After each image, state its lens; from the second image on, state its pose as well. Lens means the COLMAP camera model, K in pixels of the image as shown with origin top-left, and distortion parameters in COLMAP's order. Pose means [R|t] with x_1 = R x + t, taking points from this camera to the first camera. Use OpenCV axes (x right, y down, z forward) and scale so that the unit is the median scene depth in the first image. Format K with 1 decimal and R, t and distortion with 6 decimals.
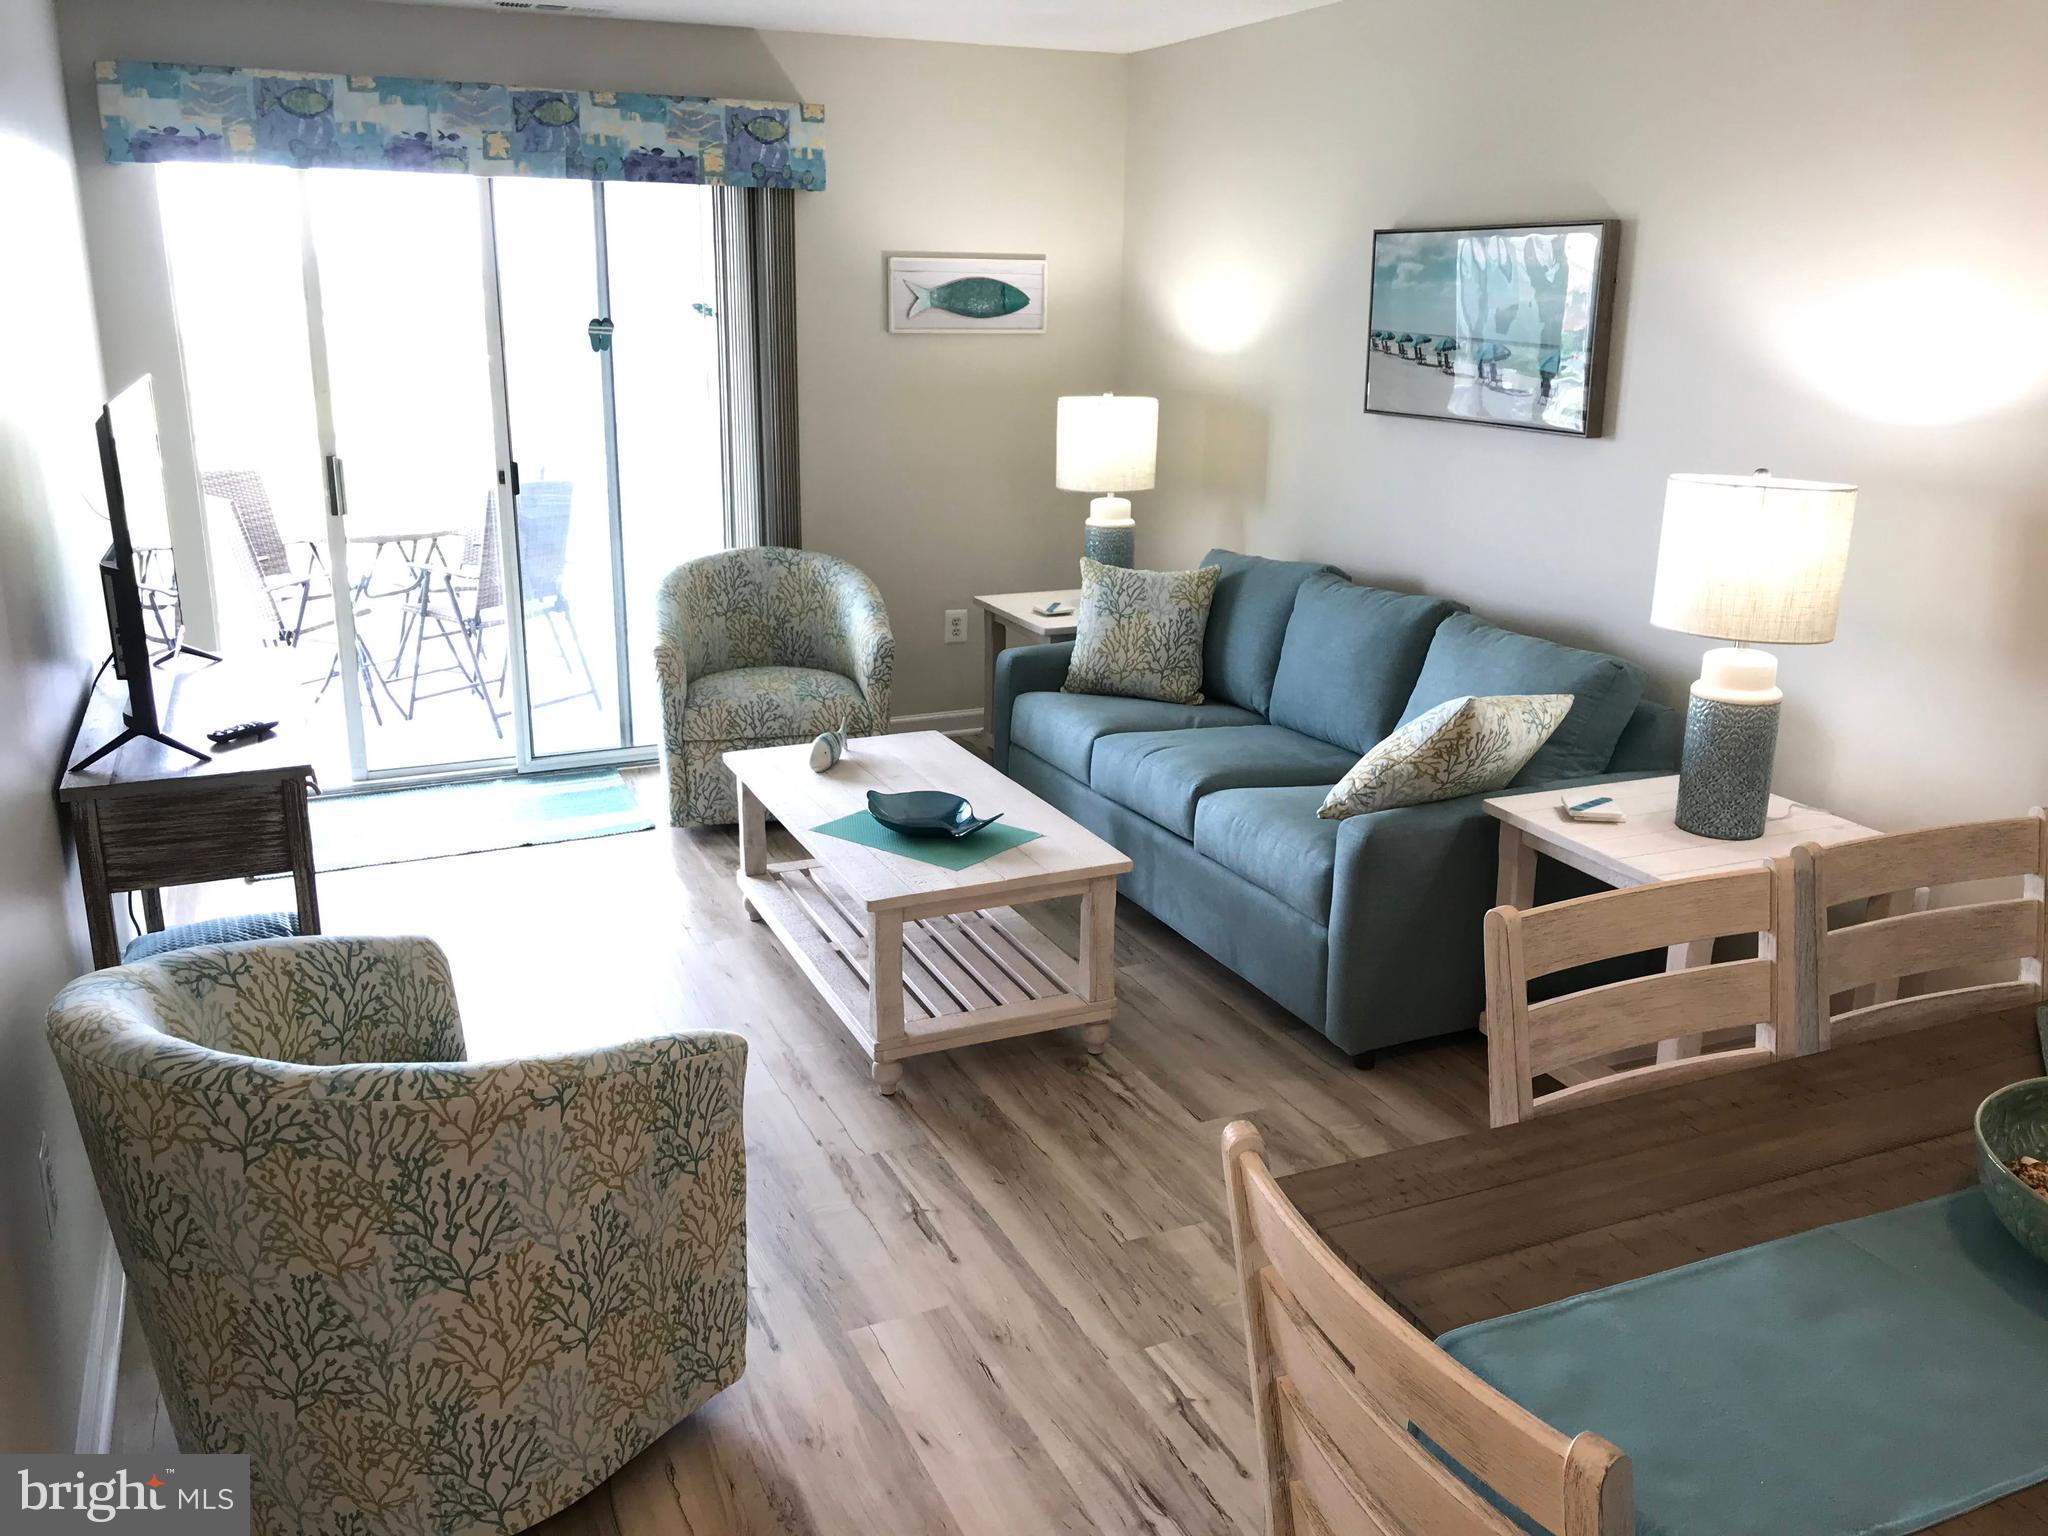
lens RADIAL K [[1680.1, 0, 1024.0], [0, 1680.1, 765.6], [0, 0, 1]] dist [0.042844, -0.054212]
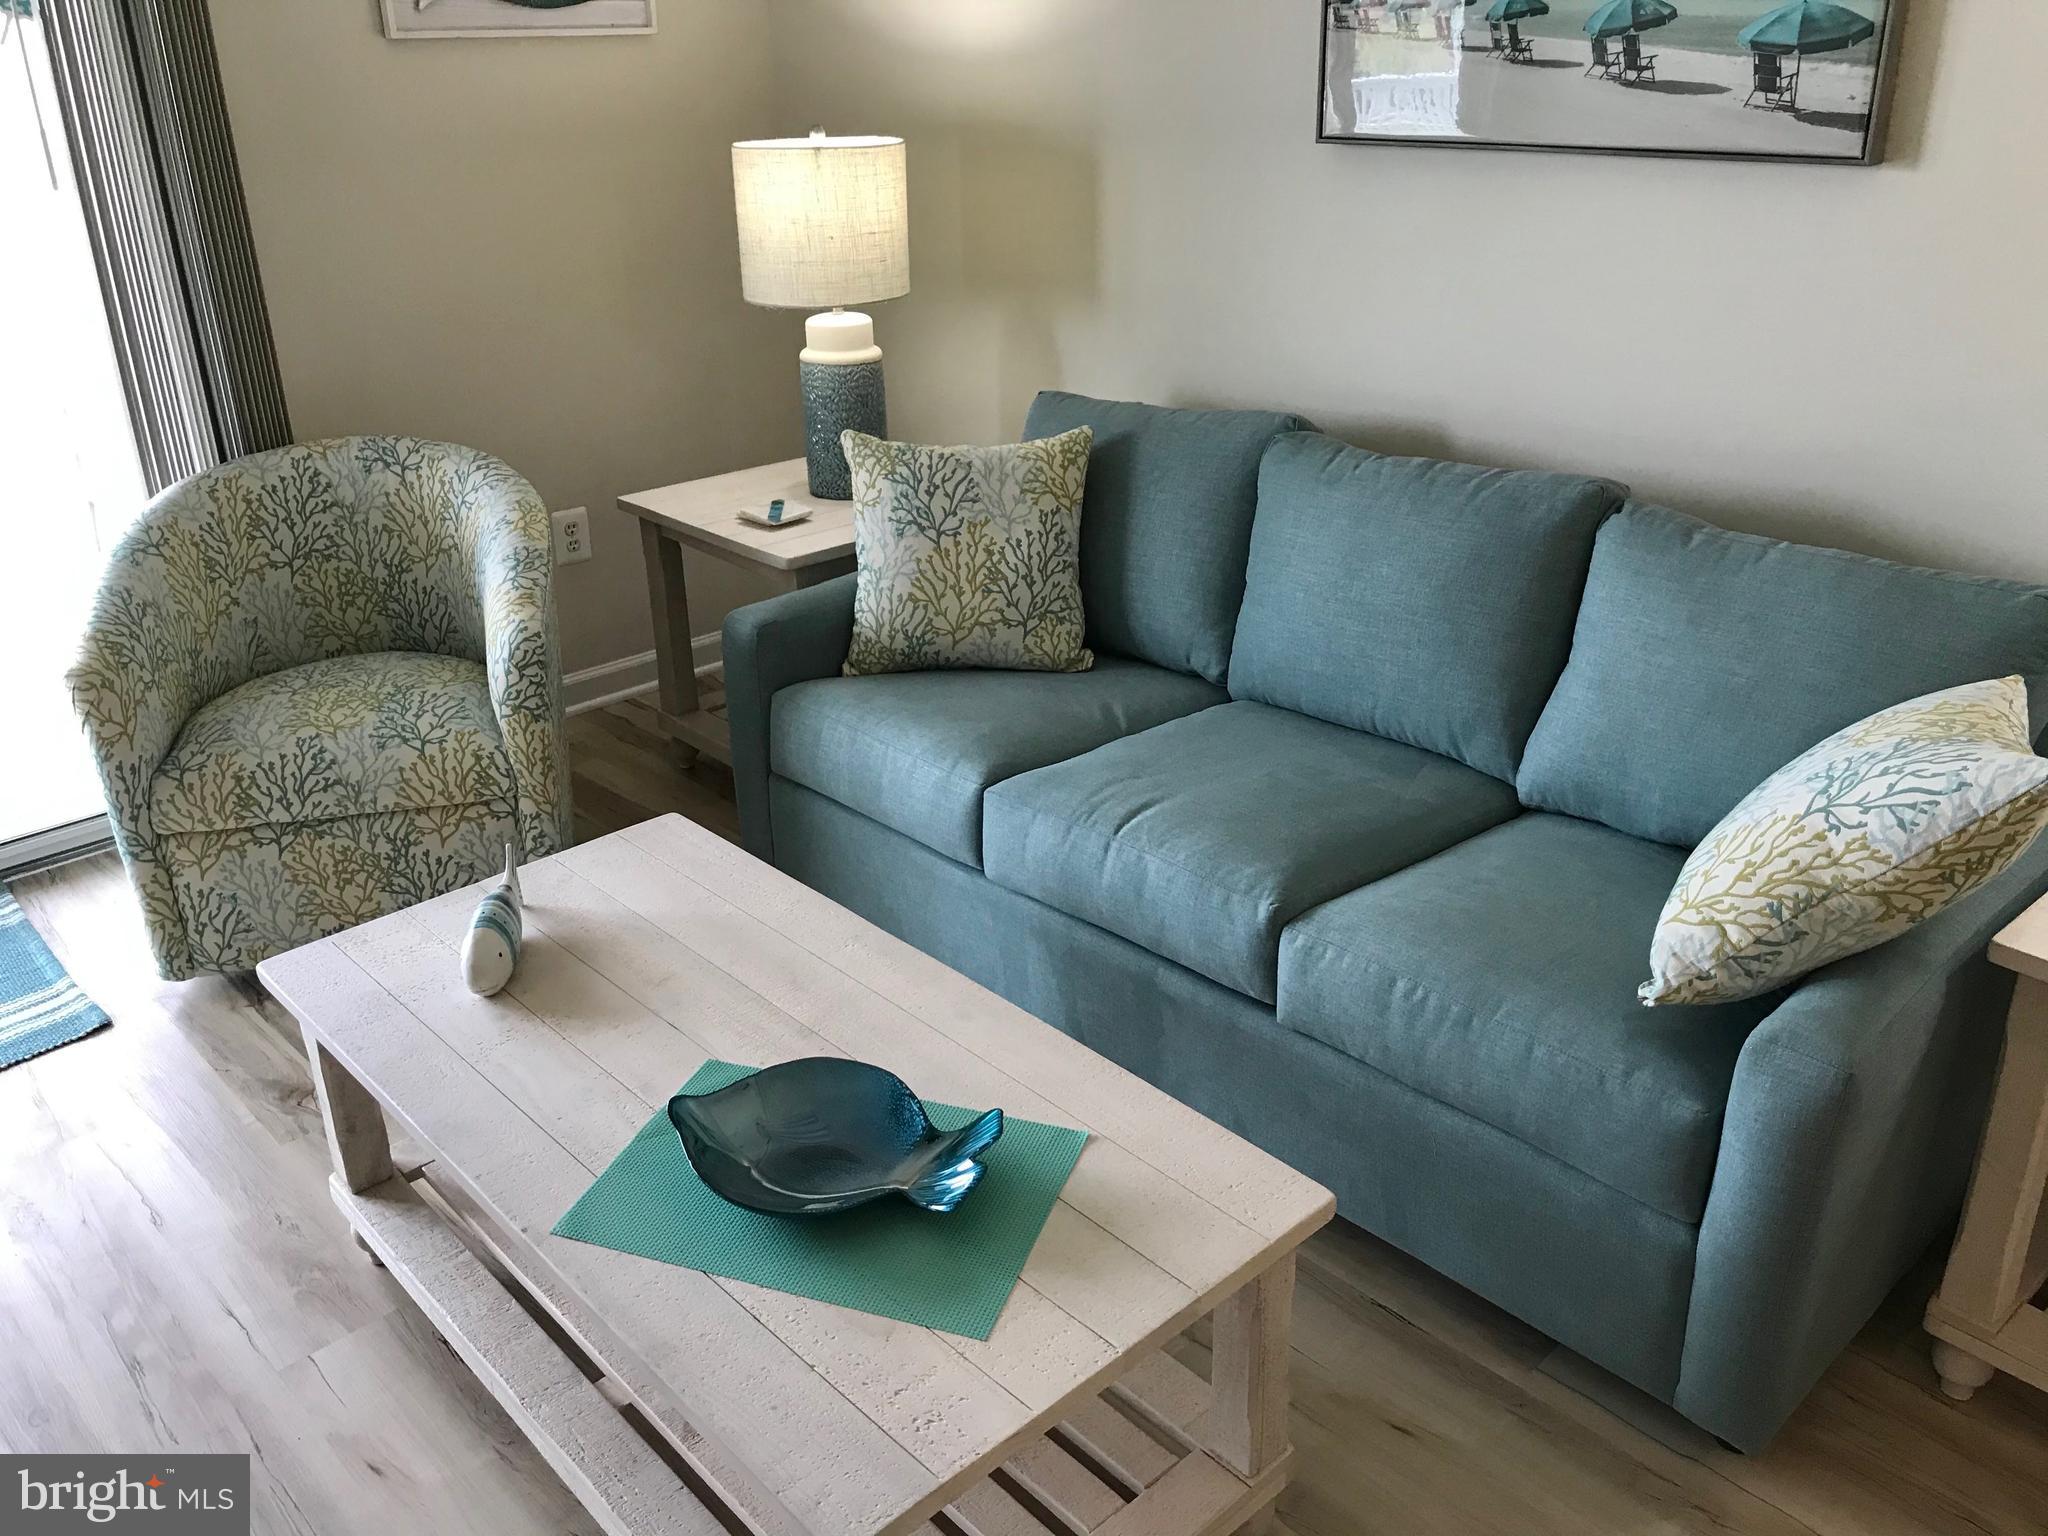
lens RADIAL K [[1680.1, 0, 1032.6], [0, 1680.1, 770.2], [0, 0, 1]] dist [0.042844, -0.054212]
pose [[0.946254, -0.155268, 0.283716, -0.088845], [0.113325, 0.980788, 0.158786, -0.098265], [-0.302919, -0.118100, 0.945670, 0.441926]]
